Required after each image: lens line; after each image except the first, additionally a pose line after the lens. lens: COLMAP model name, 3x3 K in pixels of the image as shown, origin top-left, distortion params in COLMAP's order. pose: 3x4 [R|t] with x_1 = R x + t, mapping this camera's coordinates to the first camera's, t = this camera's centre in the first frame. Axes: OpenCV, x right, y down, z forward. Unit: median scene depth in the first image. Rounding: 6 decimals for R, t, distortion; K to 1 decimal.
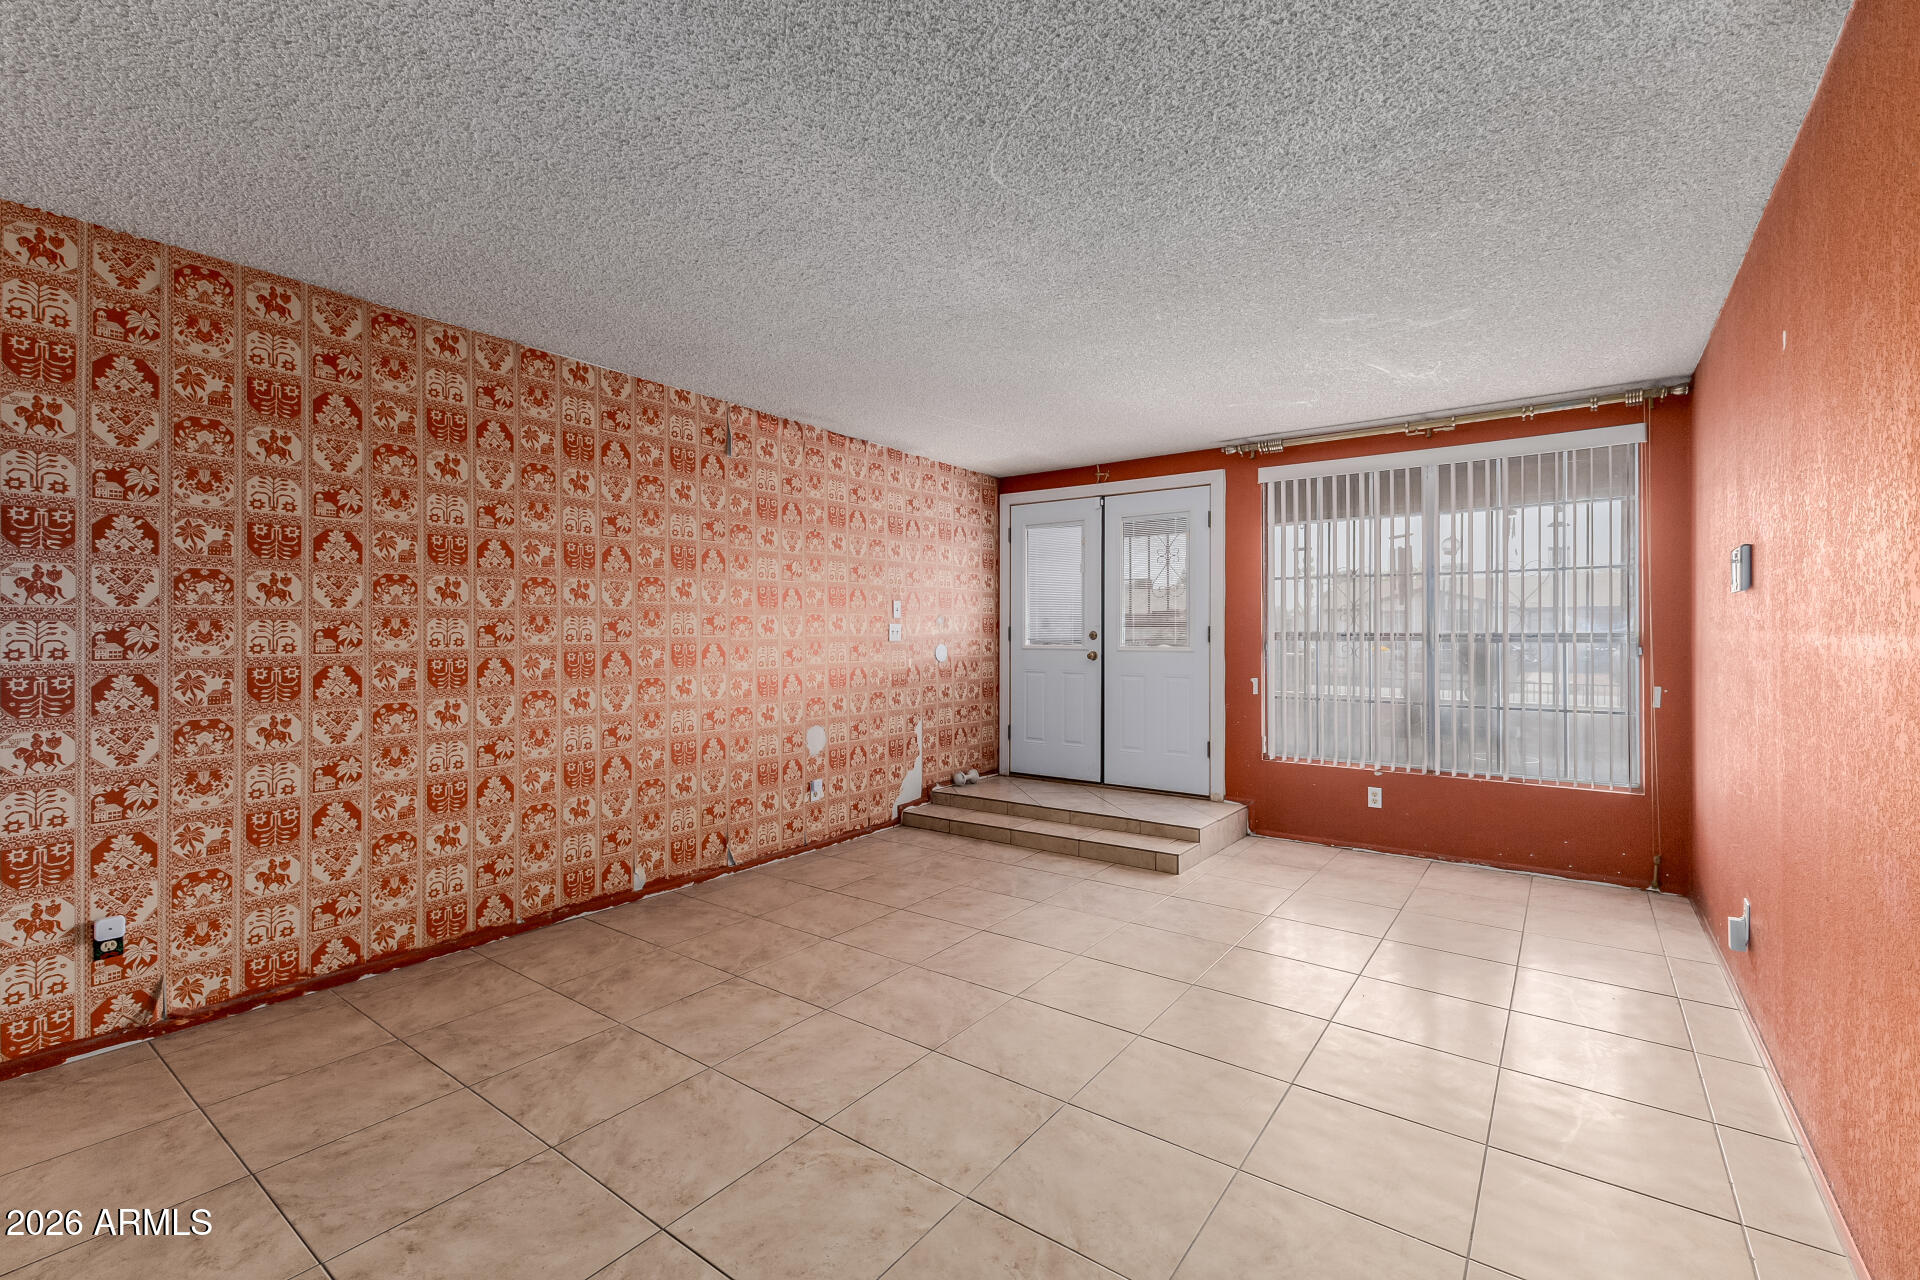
lens RADIAL K [[846.1, 0, 1018.2], [0, 846.1, 636.0], [0, 0, 1]] dist [0.011166, -0.003183]
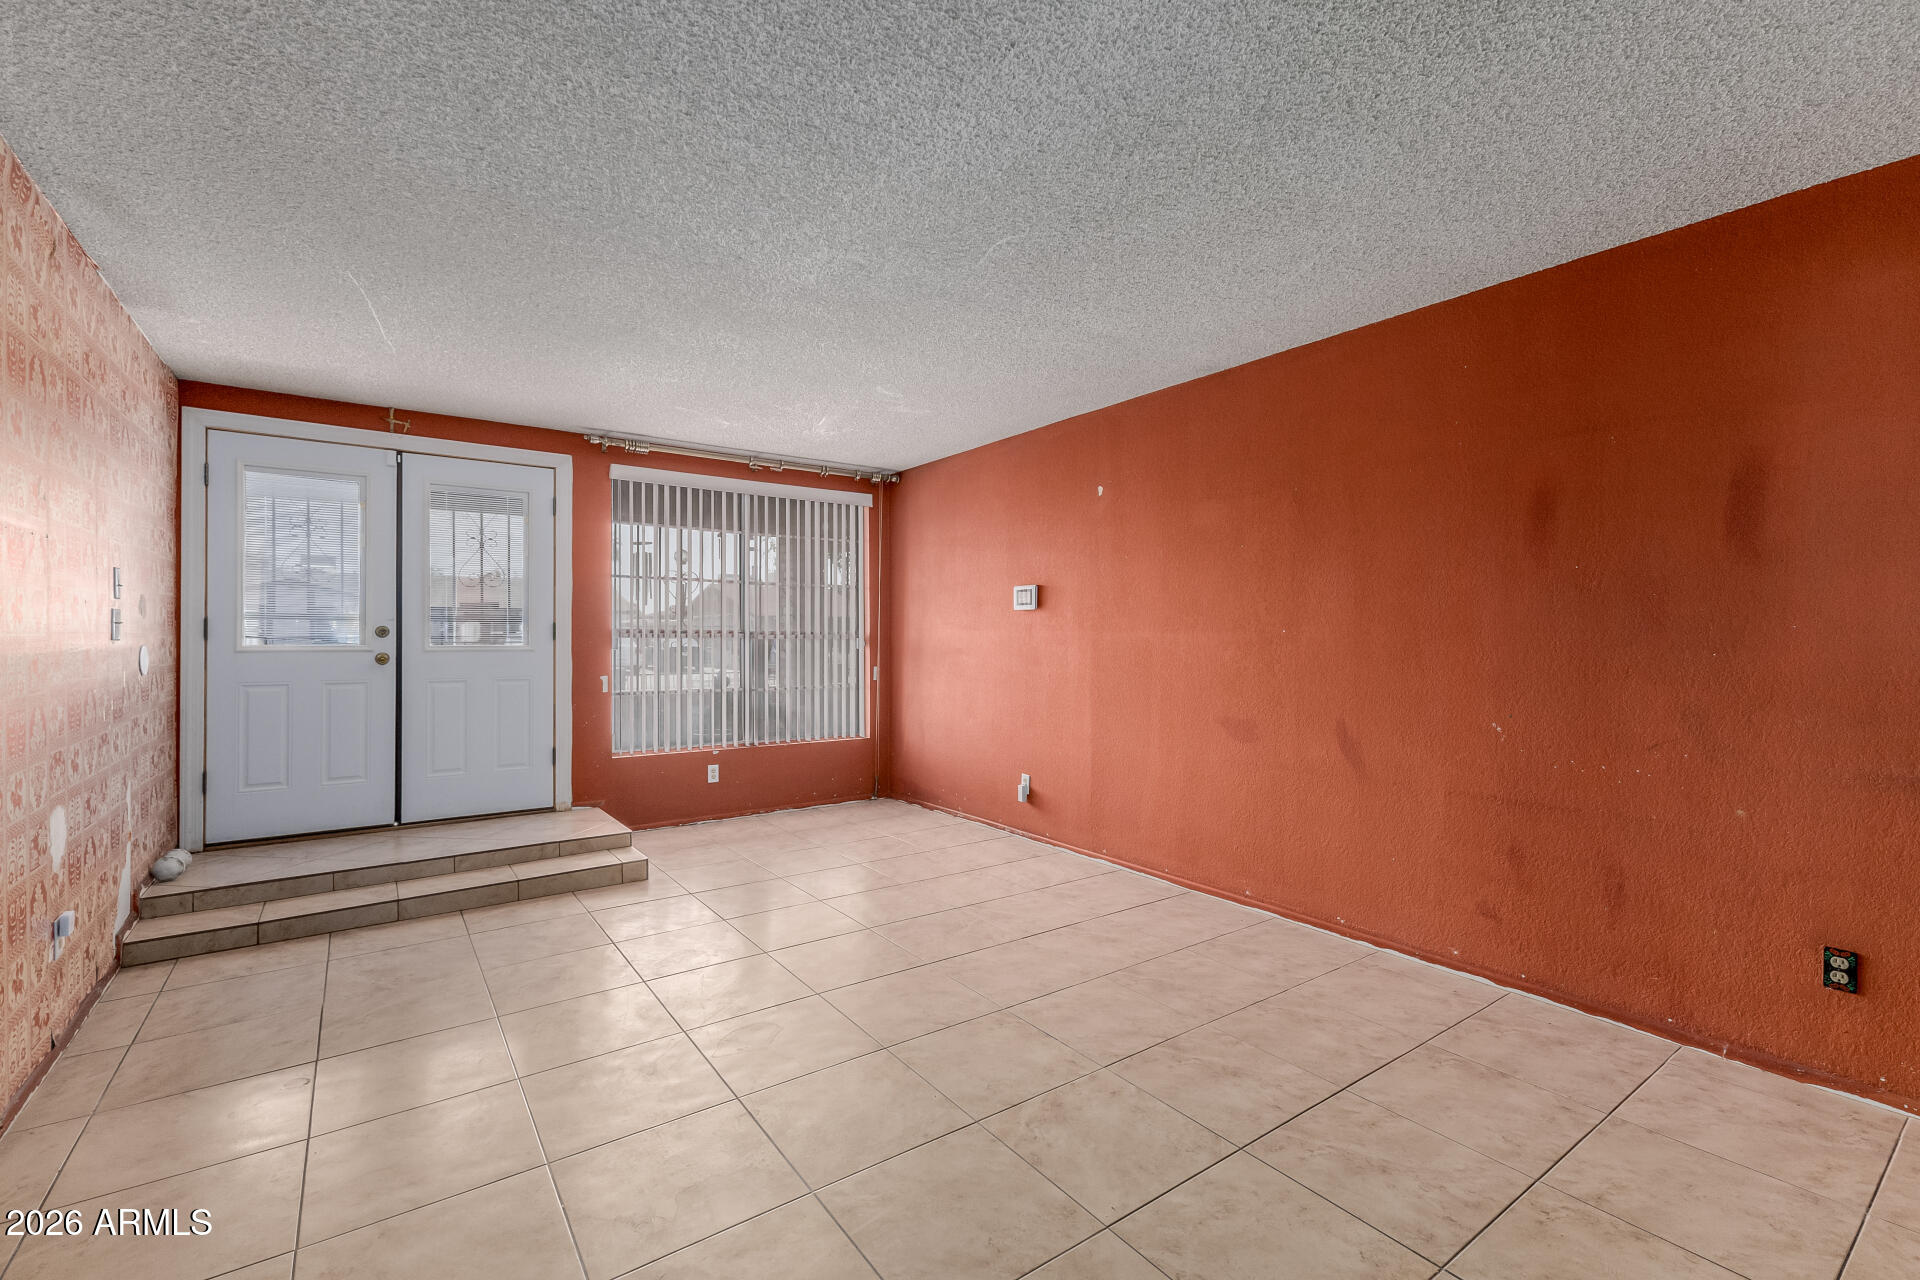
lens RADIAL K [[846.1, 0, 932.5], [0, 846.1, 633.5], [0, 0, 1]] dist [0.011166, -0.003183]
pose [[0.316813, 0.002671, 0.948484, -0.551467], [-0.002298, 0.999995, -0.002048, 0.001679], [-0.948485, -0.001531, 0.316818, 0.338684]]
